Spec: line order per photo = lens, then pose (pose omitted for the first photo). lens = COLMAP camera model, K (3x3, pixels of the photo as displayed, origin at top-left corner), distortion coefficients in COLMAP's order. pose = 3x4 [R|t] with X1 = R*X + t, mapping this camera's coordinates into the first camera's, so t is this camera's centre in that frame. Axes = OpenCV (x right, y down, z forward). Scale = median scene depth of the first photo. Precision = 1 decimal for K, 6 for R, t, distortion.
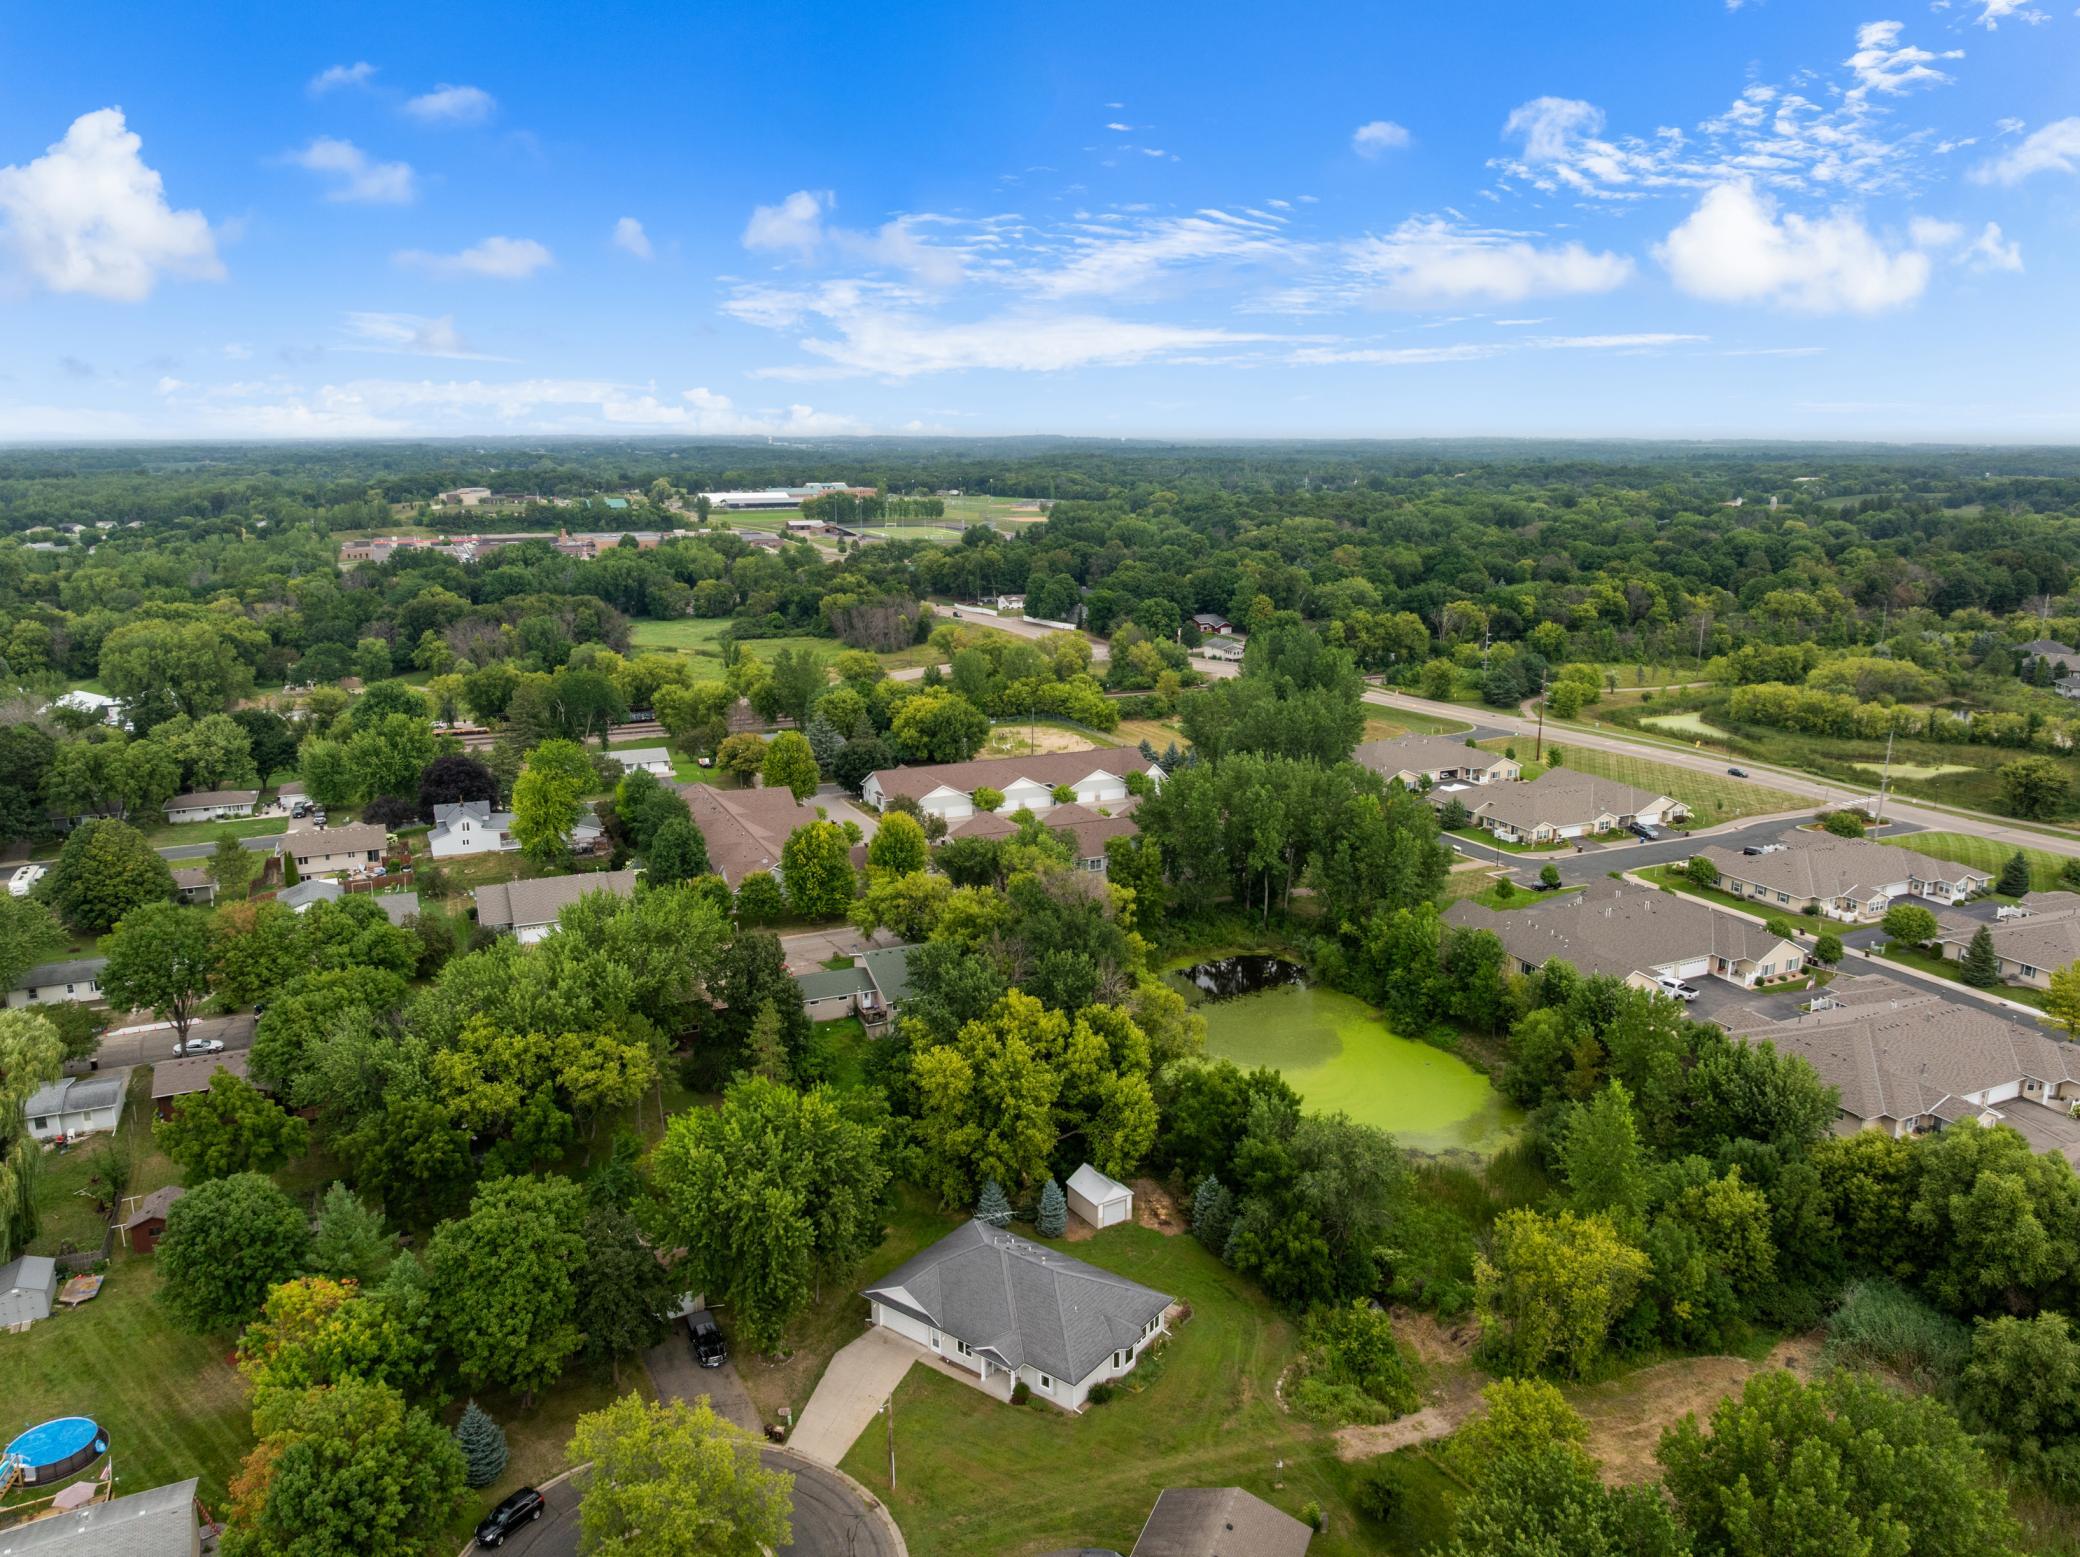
lens RADIAL K [[1470.7, 0, 1044.5], [0, 1470.7, 779.5], [0, 0, 1]] dist [-0.033518, -0.003957]
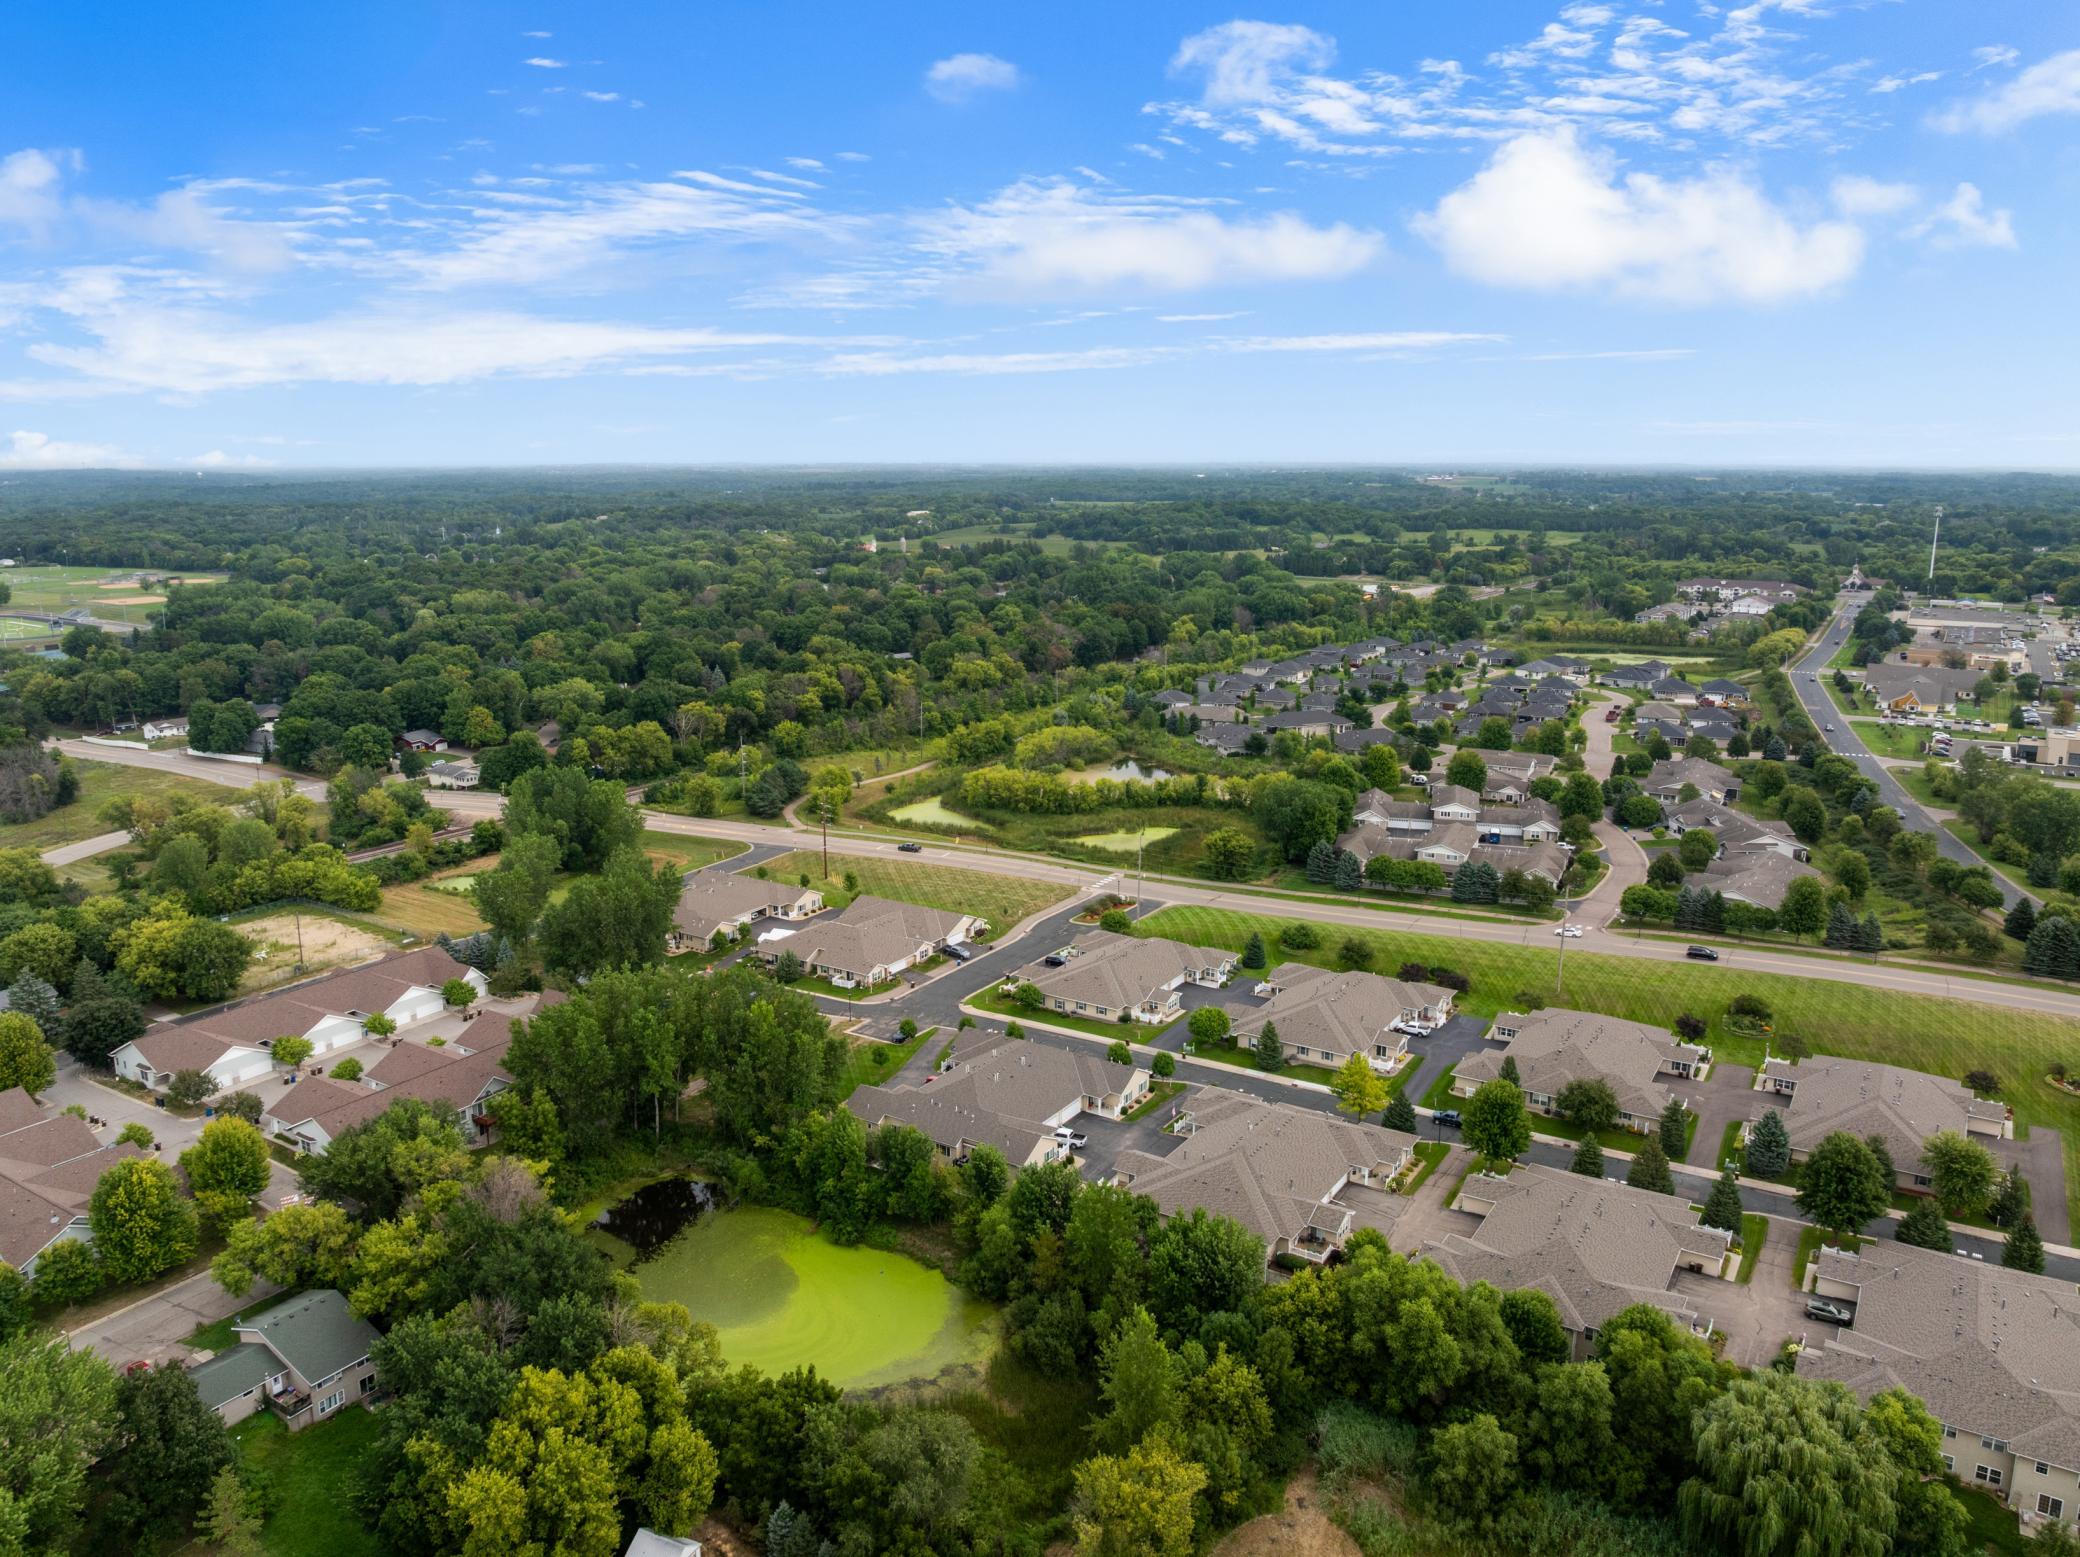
lens RADIAL K [[1478.8, 0, 1040.3], [0, 1478.8, 778.3], [0, 0, 1]] dist [-0.039125, 0.005349]
pose [[0.841344, -0.117385, 0.527600, -0.146700], [0.125874, 0.991846, 0.019949, -0.152458], [-0.525640, 0.049627, 0.849259, 0.036273]]
